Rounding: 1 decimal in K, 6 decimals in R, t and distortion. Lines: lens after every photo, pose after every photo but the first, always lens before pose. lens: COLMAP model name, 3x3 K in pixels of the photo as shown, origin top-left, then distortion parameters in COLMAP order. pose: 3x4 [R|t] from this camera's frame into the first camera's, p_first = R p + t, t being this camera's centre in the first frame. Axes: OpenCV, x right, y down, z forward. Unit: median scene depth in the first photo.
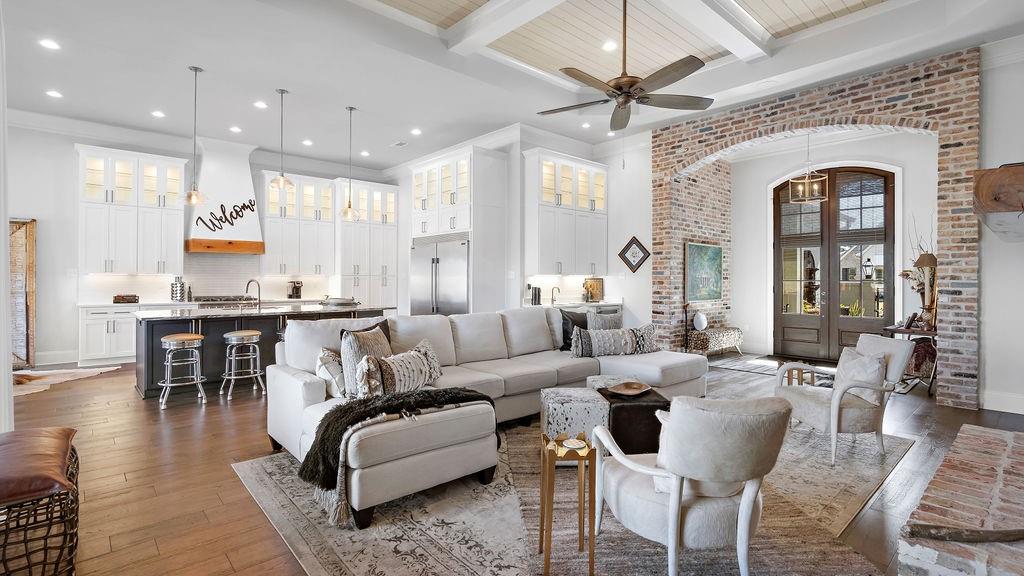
lens RADIAL K [[477.6, 0, 510.8], [0, 477.6, 274.0], [0, 0, 1]] dist [-0.001203, 0.000087]
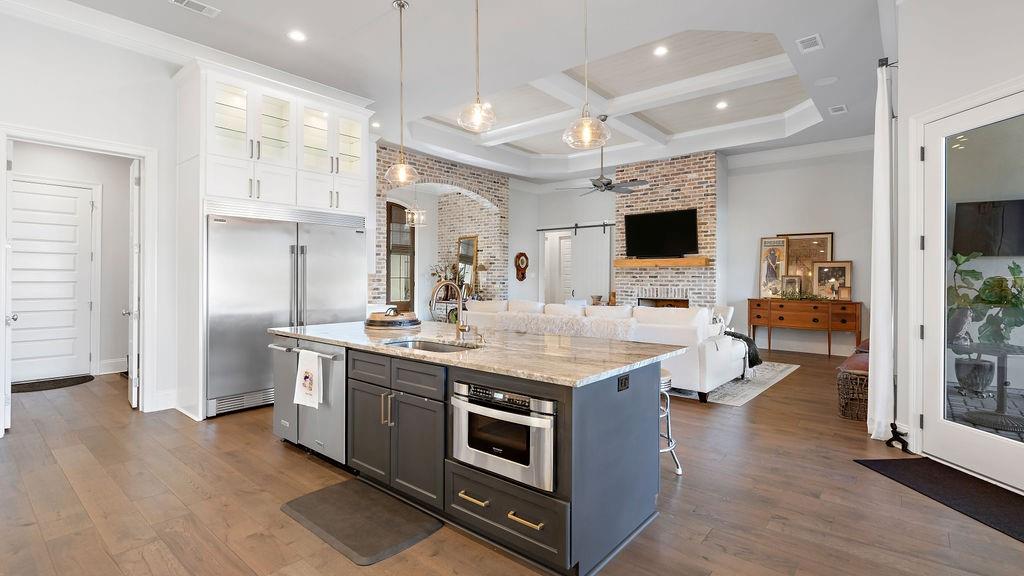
lens RADIAL K [[477.6, 0, 510.8], [0, 477.6, 274.0], [0, 0, 1]] dist [-0.001203, 0.000087]
pose [[-0.133392, 0.003519, 0.991057, -0.862356], [-0.013436, 0.999895, -0.005358, 0.005118], [-0.990972, -0.014030, -0.133331, 0.834311]]
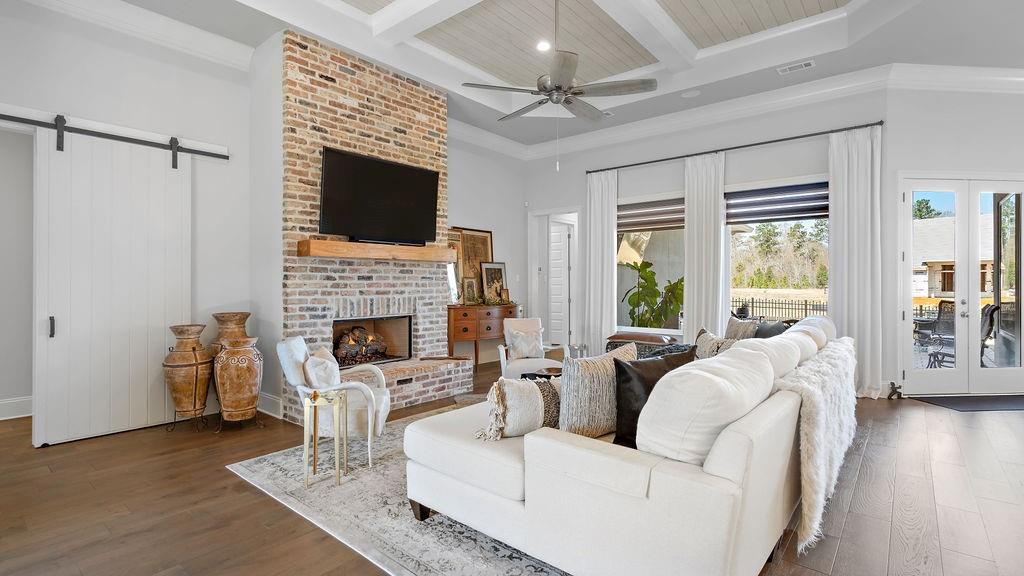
lens RADIAL K [[495.8, 0, 509.6], [0, 495.8, 283.8], [0, 0, 1]] dist [0.000154, 0.000086]
pose [[-0.988093, -0.001201, -0.153855, 0.253738], [-0.000058, 0.999972, -0.007433, 0.014498], [0.153860, -0.007335, -0.988065, 1.018127]]
